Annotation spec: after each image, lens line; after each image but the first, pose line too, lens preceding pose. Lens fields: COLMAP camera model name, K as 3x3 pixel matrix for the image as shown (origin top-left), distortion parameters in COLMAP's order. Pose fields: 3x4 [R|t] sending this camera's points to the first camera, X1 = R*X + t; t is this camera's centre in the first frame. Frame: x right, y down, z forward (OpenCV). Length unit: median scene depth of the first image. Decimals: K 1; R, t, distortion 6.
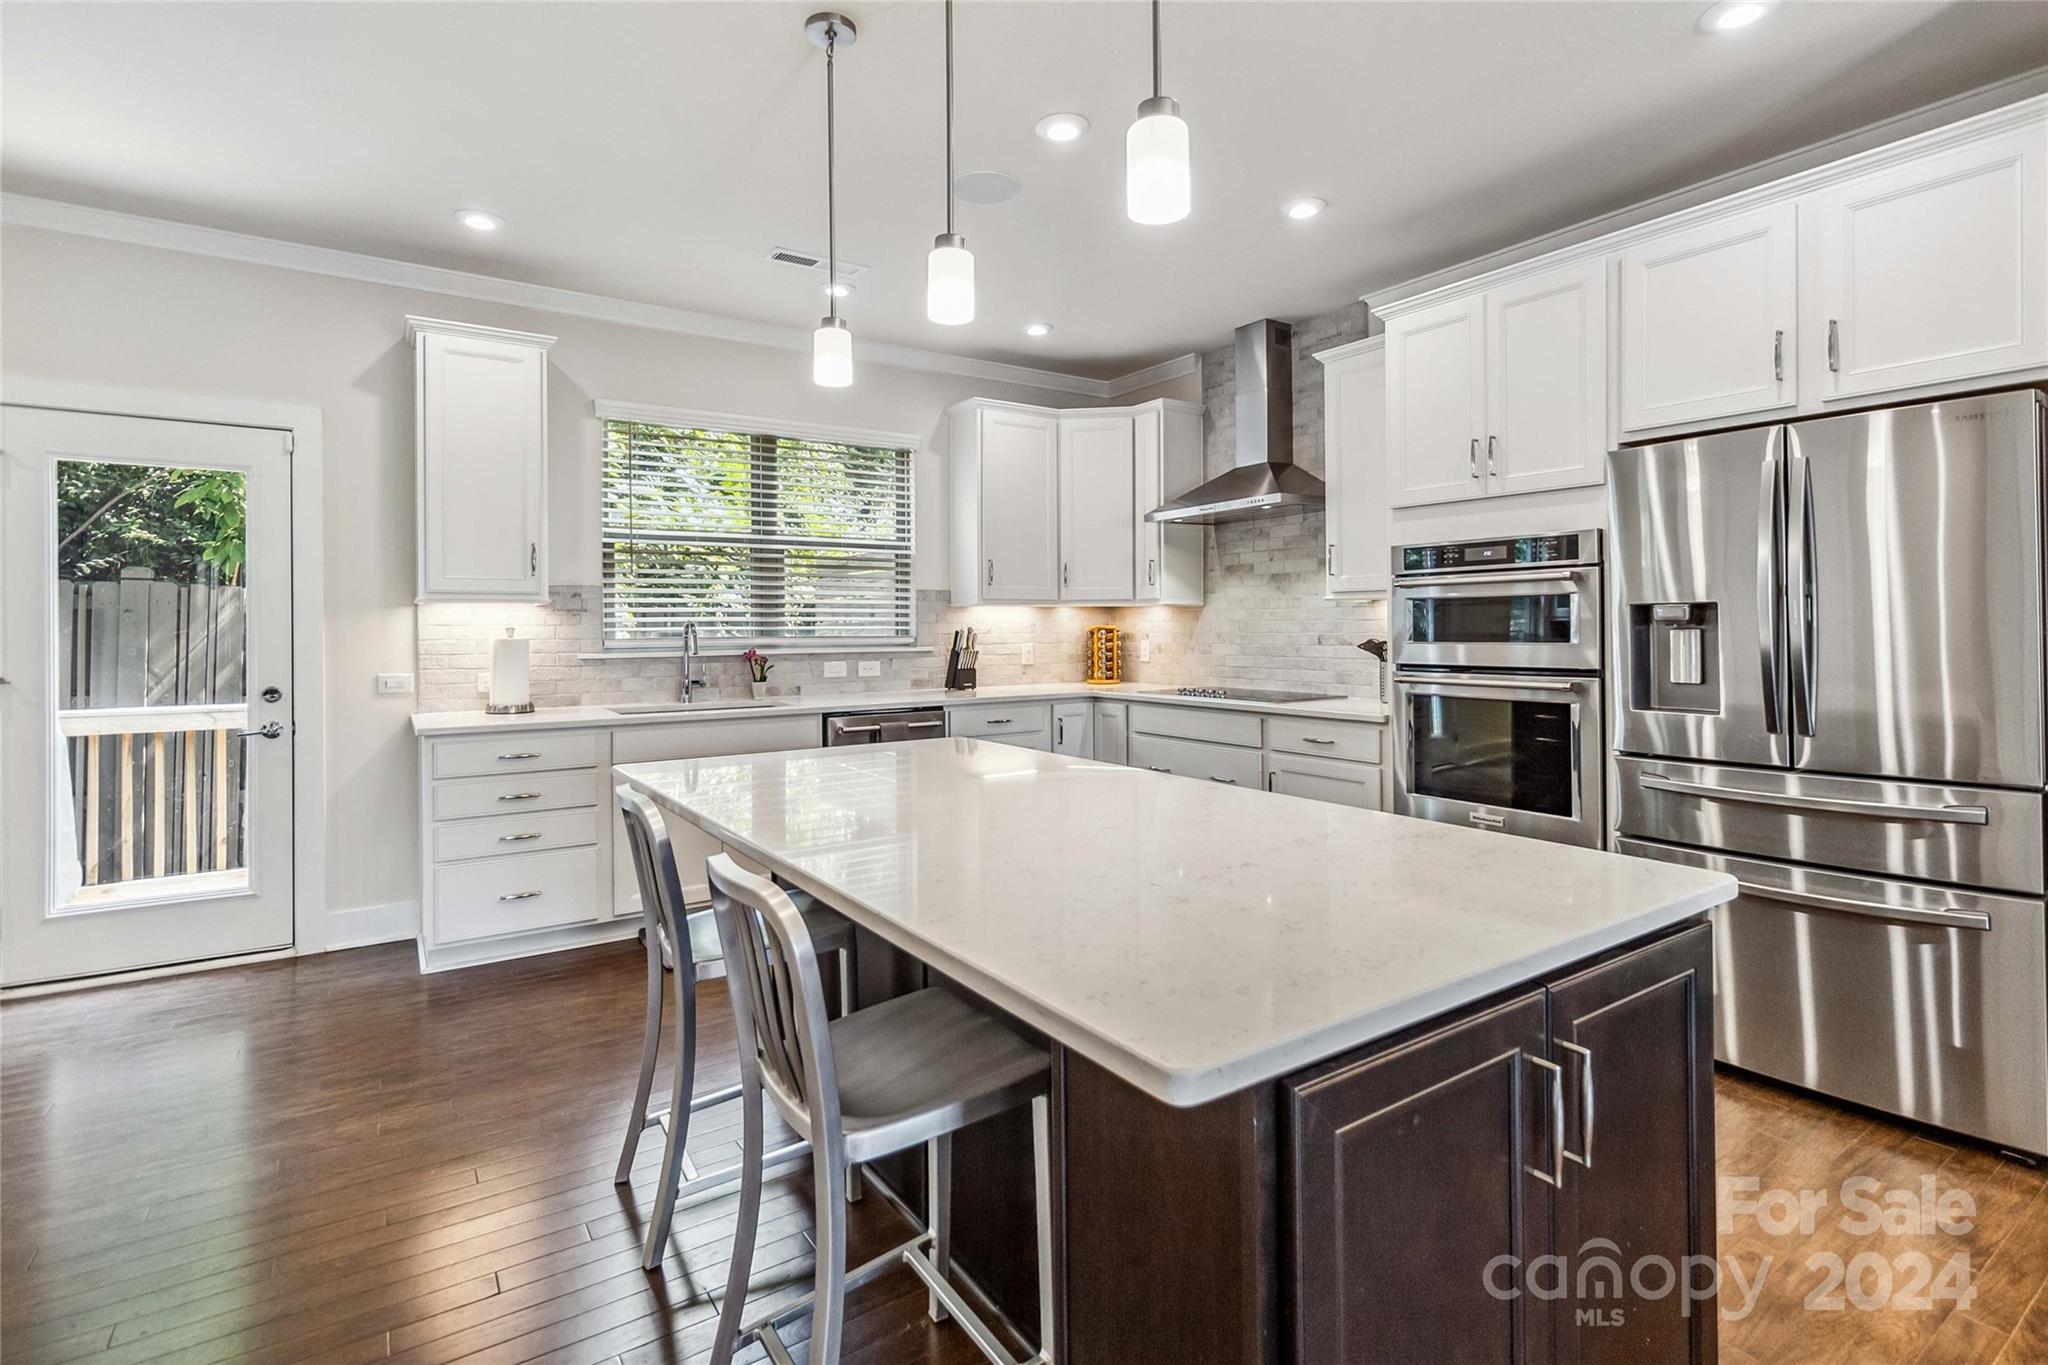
lens RADIAL K [[980.0, 0, 1023.6], [0, 980.0, 629.5], [0, 0, 1]] dist [0.000998, 0.000172]
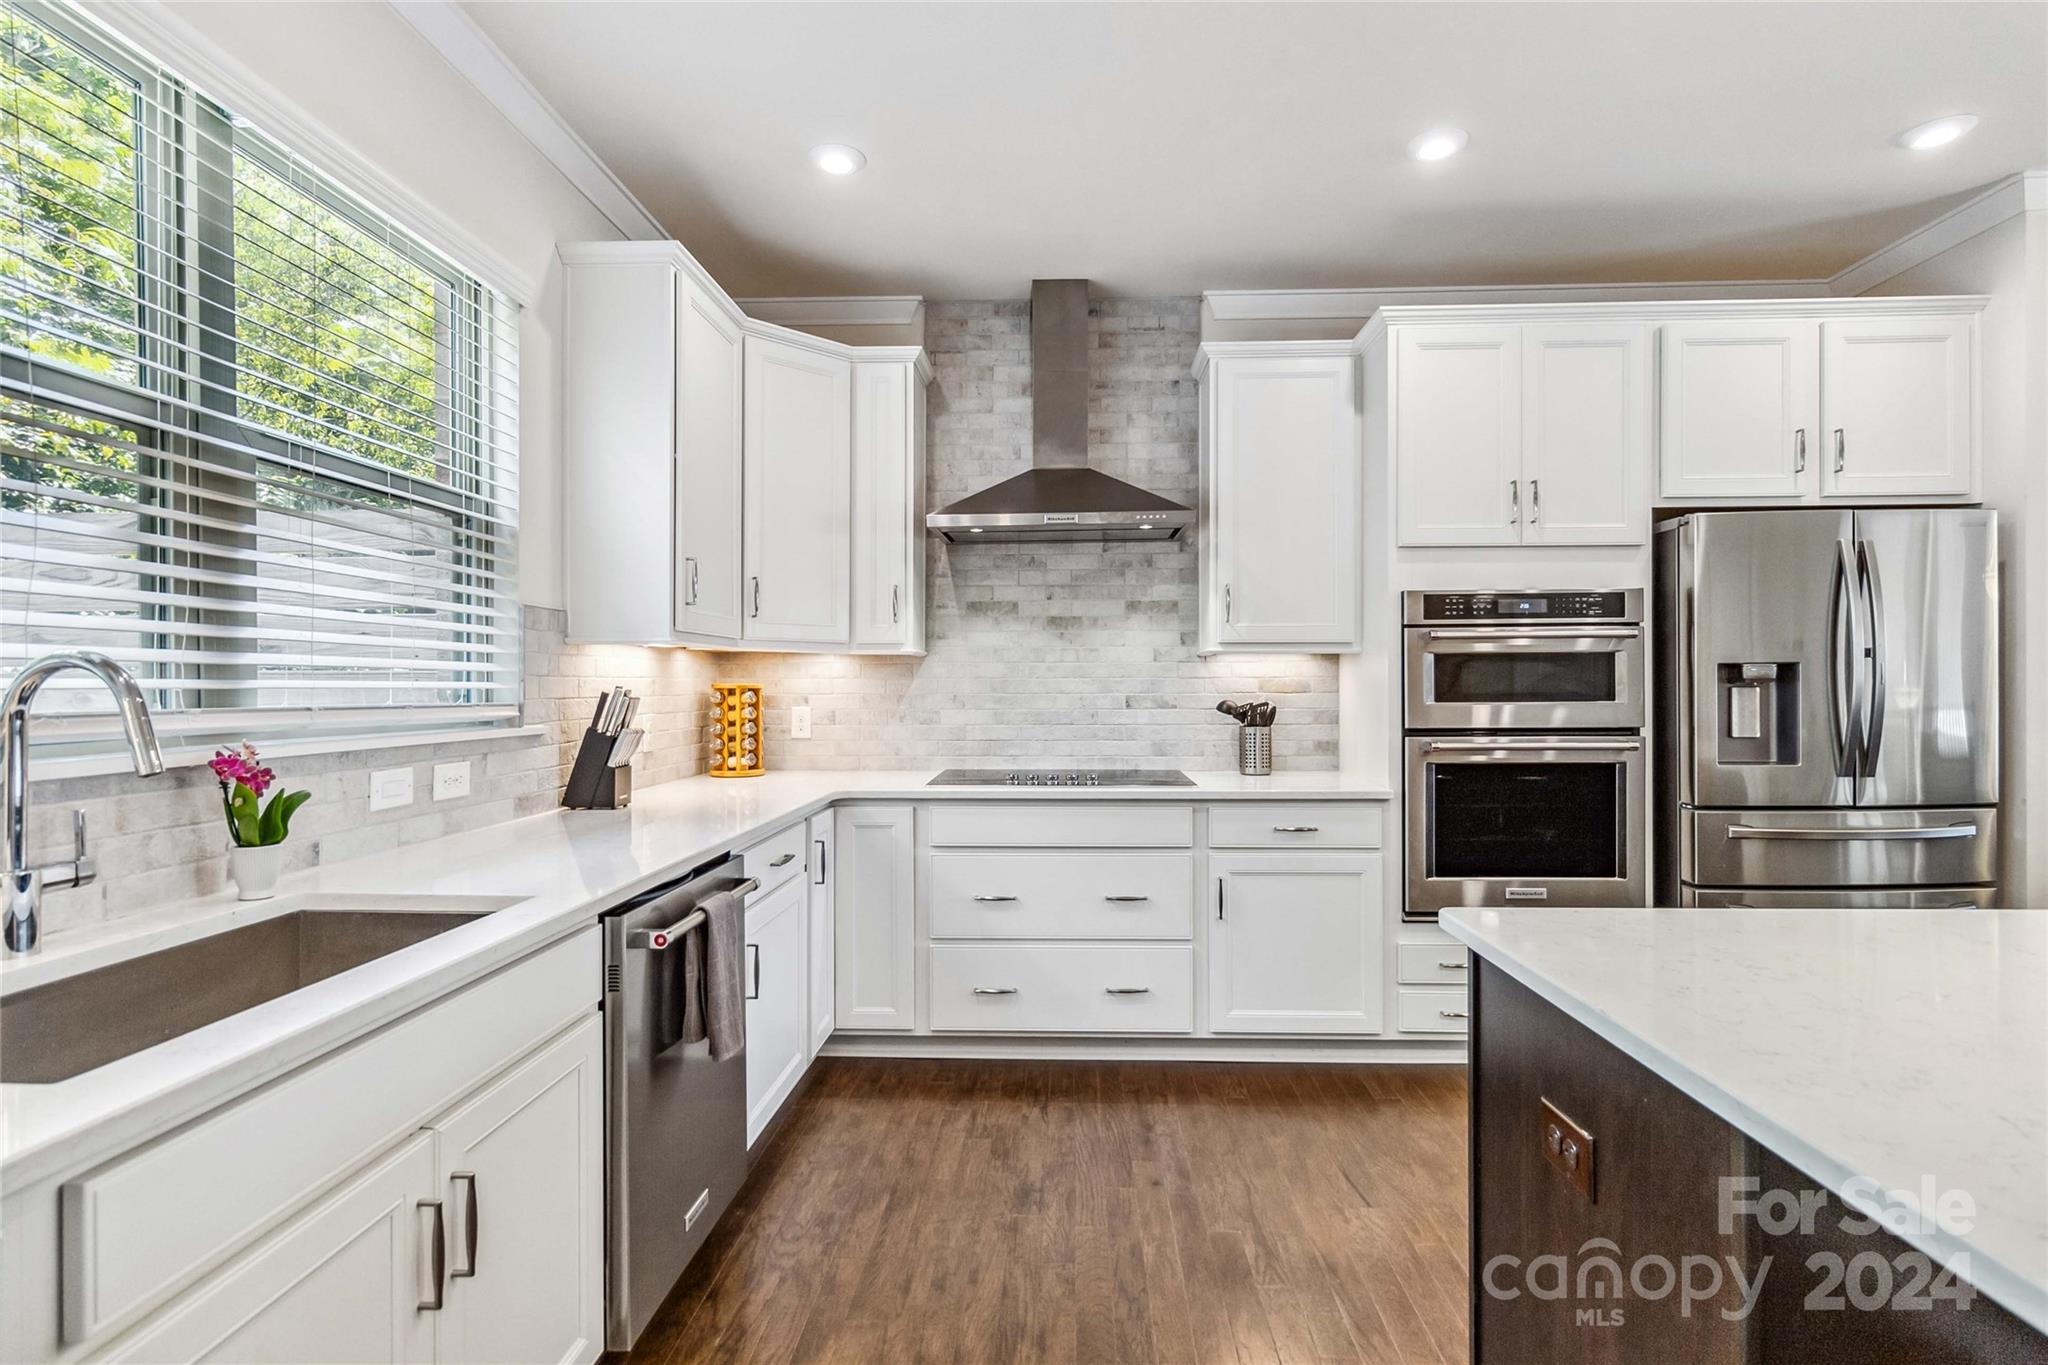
lens RADIAL K [[974.6, 0, 1024.0], [0, 974.6, 682.5], [0, 0, 1]] dist [0.000771, -0.000198]
pose [[0.581610, 0.007052, 0.813437, -0.385426], [0.001961, 0.999947, -0.010071, 0.002203], [-0.813465, 0.007453, 0.581566, 0.591740]]
